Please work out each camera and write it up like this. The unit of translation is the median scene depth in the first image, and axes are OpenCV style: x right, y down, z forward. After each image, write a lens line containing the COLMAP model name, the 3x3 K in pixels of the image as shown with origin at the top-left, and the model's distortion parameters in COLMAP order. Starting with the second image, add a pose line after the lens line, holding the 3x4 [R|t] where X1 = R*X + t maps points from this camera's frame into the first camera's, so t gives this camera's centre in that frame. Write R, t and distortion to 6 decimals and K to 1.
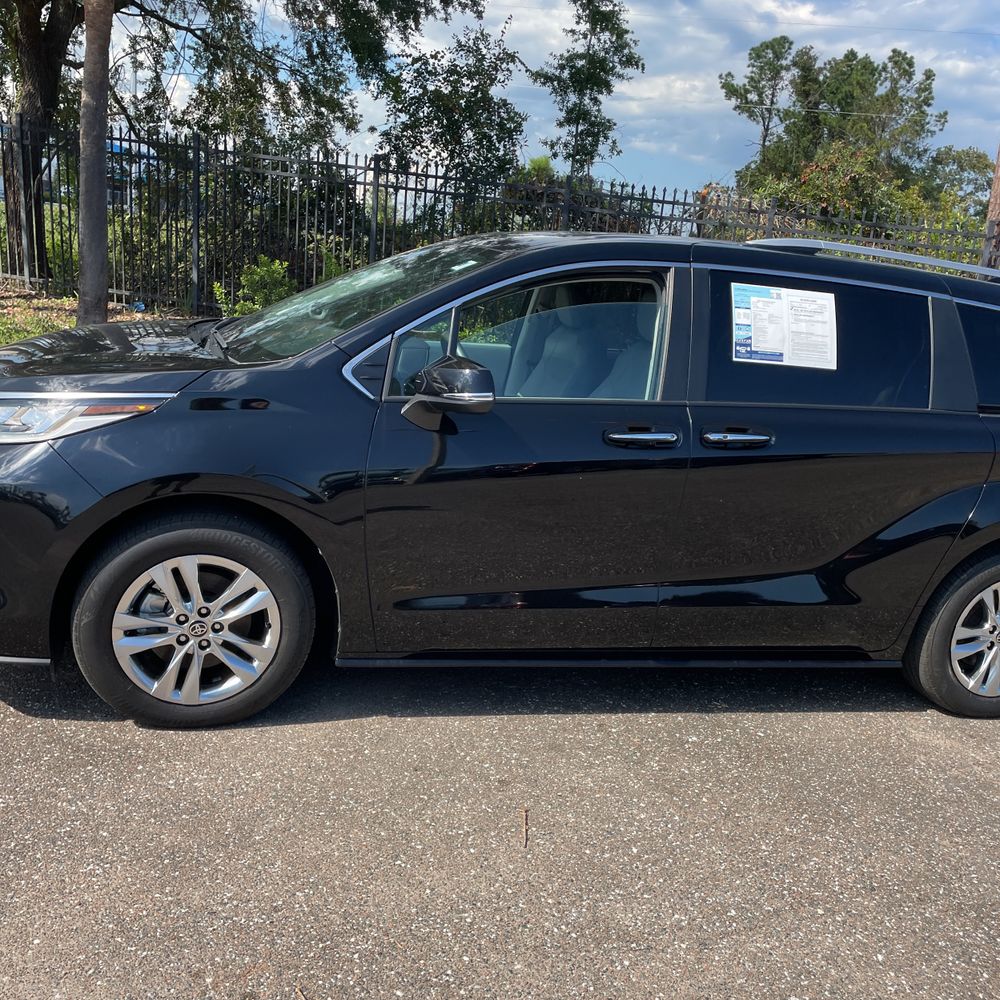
lens RADIAL K [[1013.0, 0, 503.6], [0, 1013.0, 523.7], [0, 0, 1]] dist [0.033306, 0.000000]
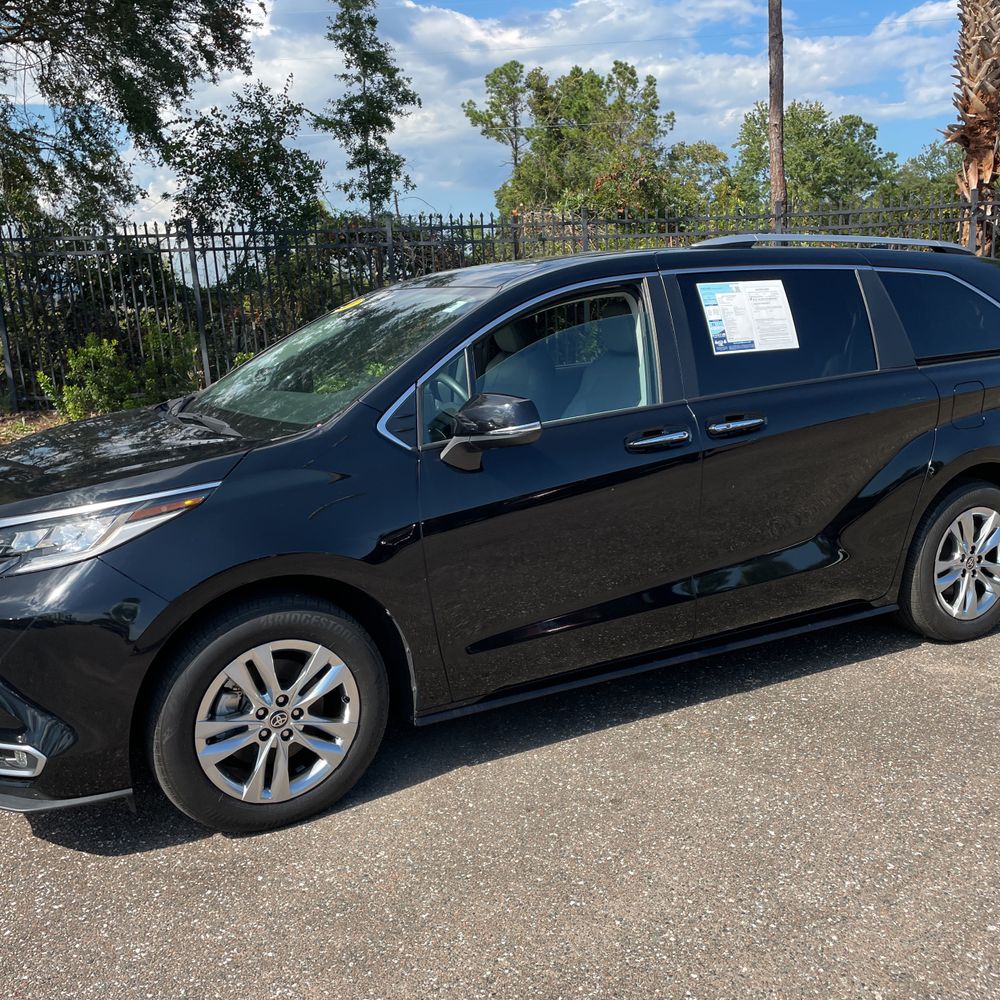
lens RADIAL K [[1013.0, 0, 508.3], [0, 1013.0, 494.0], [0, 0, 1]] dist [0.033306, 0.000000]
pose [[0.964558, -0.189679, 0.183438, -0.201543], [0.199643, 0.979159, -0.037294, -0.022214], [-0.172540, 0.072594, 0.982324, 0.010395]]
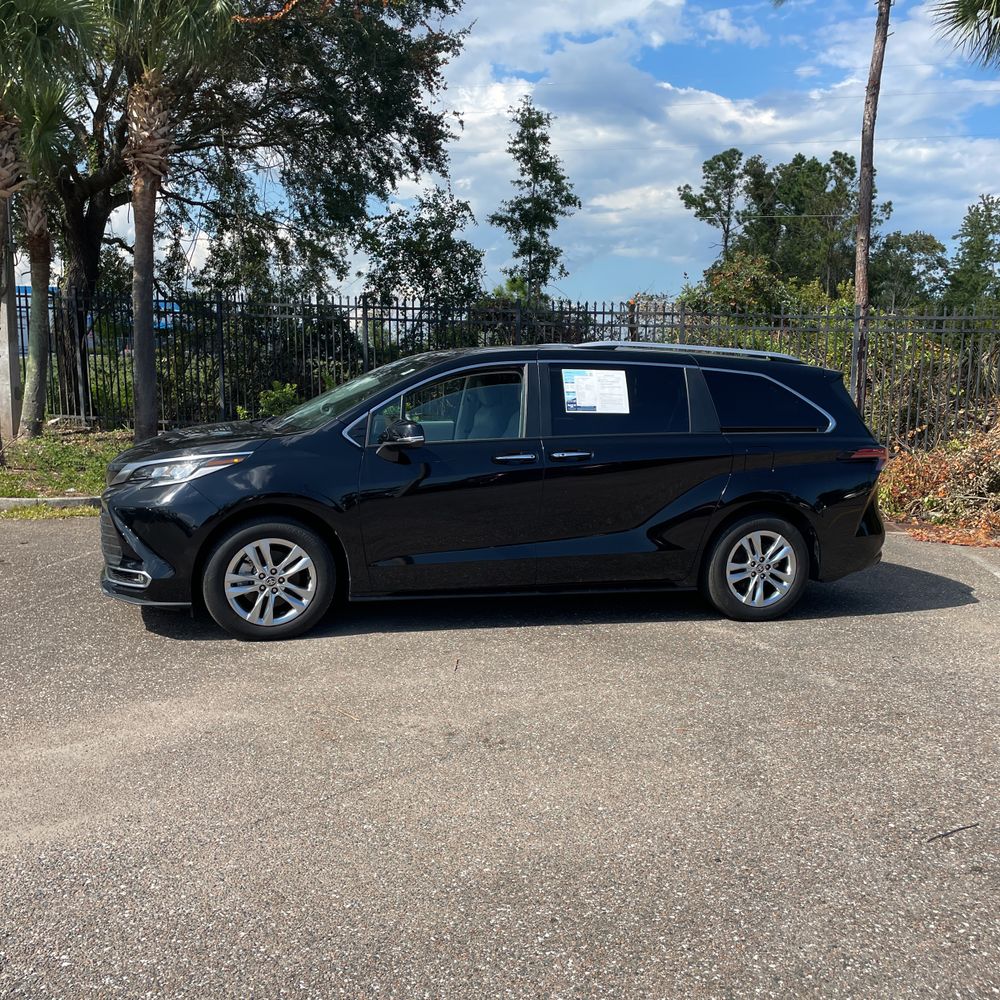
lens RADIAL K [[1013.0, 0, 508.6], [0, 1013.0, 490.6], [0, 0, 1]] dist [0.033306, 0.000000]
pose [[0.996381, -0.084995, -0.001094, 0.117813], [0.084084, 0.987430, -0.133838, 0.195125], [0.012456, 0.133262, 0.991003, -0.700761]]
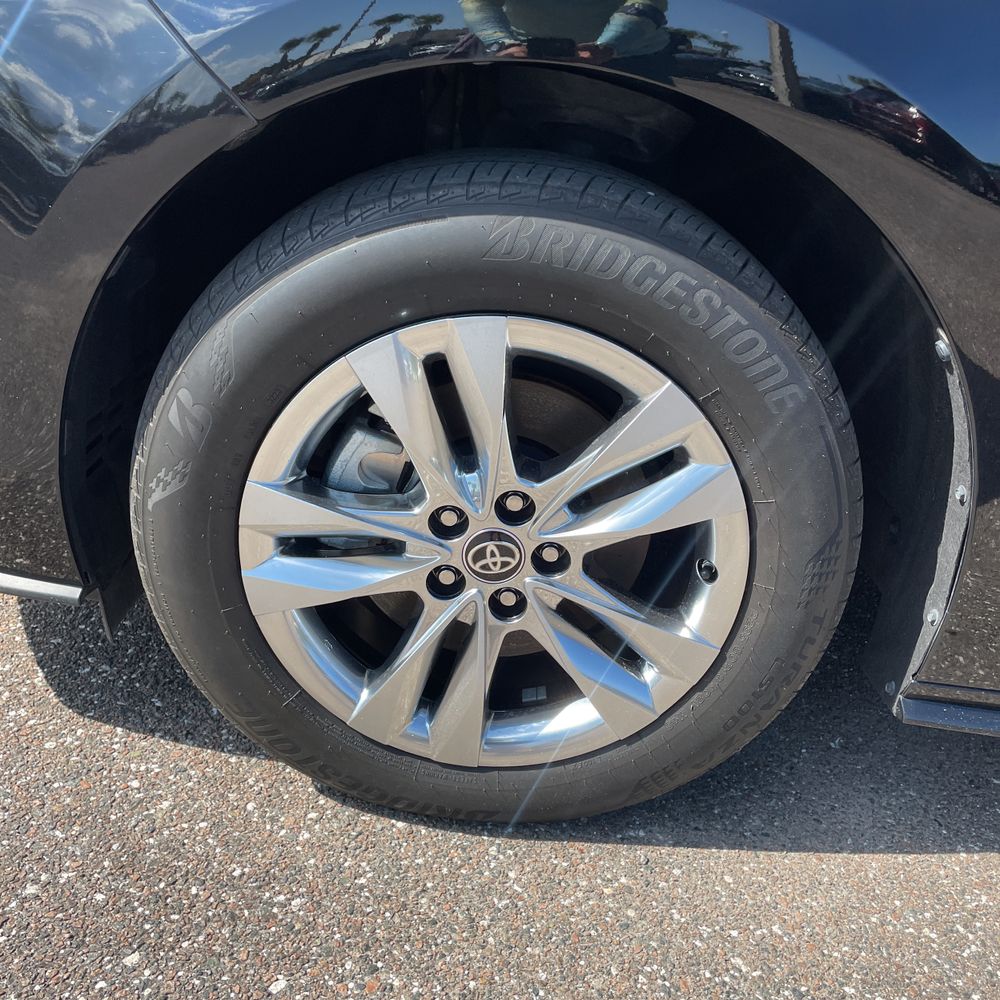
lens RADIAL K [[1013.0, 0, 494.6], [0, 1013.0, 508.7], [0, 0, 1]] dist [0.033306, 0.000000]
pose [[0.943861, 0.132048, -0.302804, -0.182133], [-0.085566, 0.983076, 0.161987, 0.032897], [0.319069, -0.126983, 0.939186, 0.622585]]
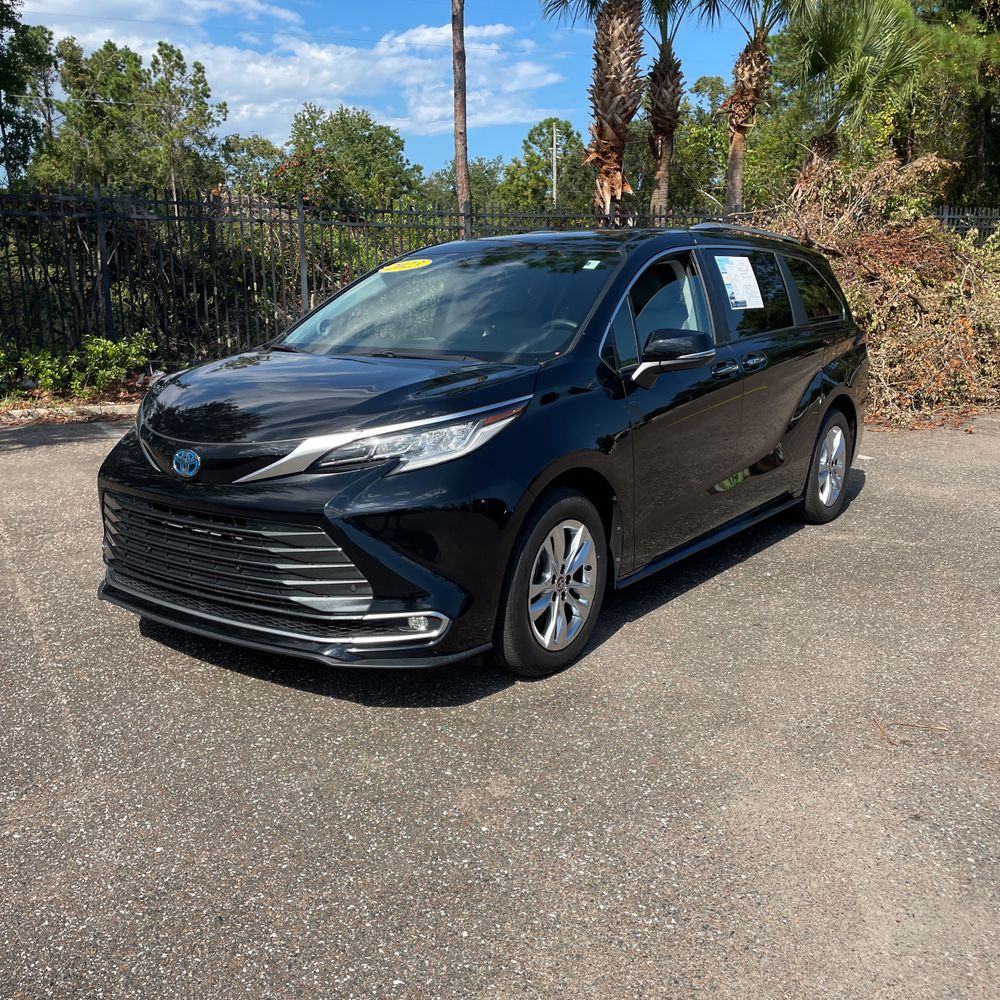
lens RADIAL K [[1013.0, 0, 500.1], [0, 1013.0, 494.3], [0, 0, 1]] dist [0.033306, 0.000000]
pose [[0.787958, -0.236816, 0.568366, -0.885974], [0.245447, 0.967374, 0.062791, -0.080231], [-0.564693, 0.090027, 0.820376, 0.048237]]
